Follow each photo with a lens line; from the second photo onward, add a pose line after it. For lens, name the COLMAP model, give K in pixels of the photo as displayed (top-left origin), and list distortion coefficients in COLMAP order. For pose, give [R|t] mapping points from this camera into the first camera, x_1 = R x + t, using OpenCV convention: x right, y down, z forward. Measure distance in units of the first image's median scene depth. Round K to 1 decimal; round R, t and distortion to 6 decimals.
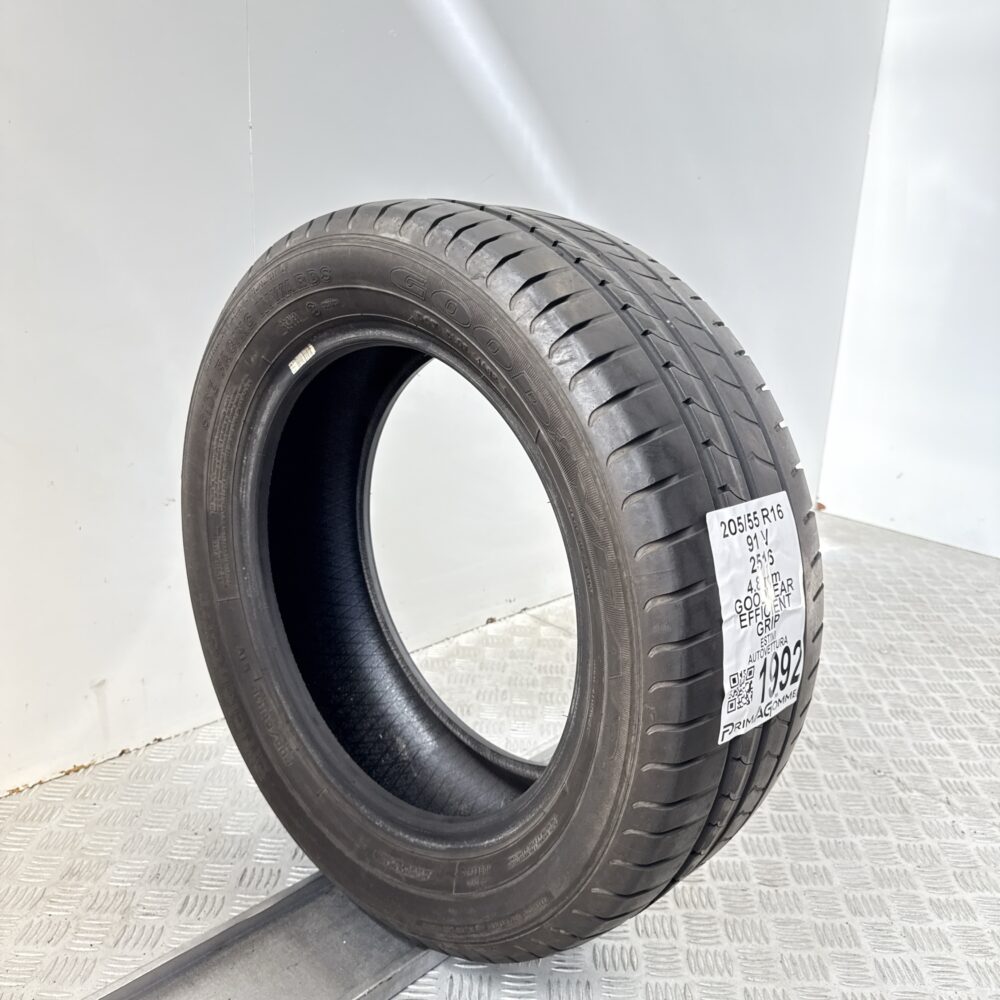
lens RADIAL K [[963.9, 0, 503.8], [0, 963.9, 496.5], [0, 0, 1]] dist [0.065621, 0.000000]
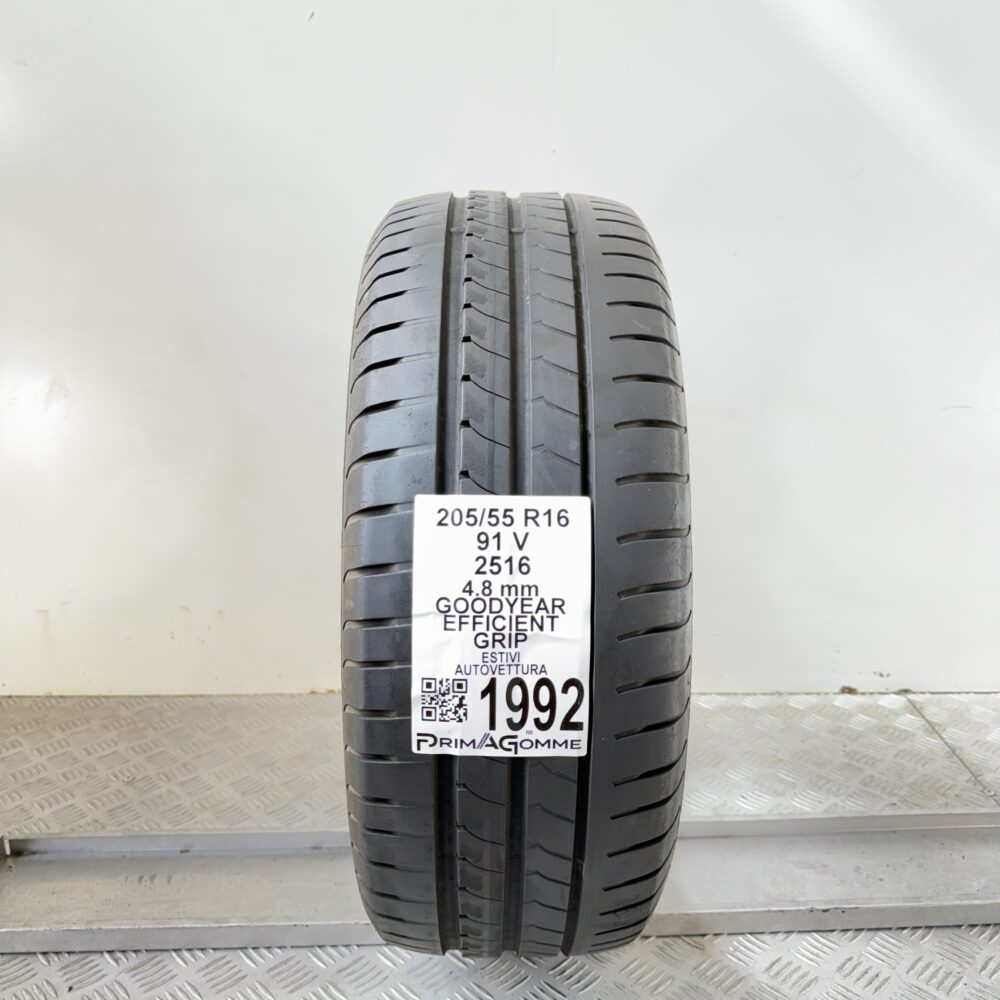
lens RADIAL K [[963.9, 0, 504.0], [0, 963.9, 501.3], [0, 0, 1]] dist [0.065621, 0.000000]
pose [[0.701597, 0.124555, -0.701603, 0.868877], [-0.159726, 0.987040, 0.015504, -0.003717], [0.694441, 0.101187, 0.712399, 0.381103]]
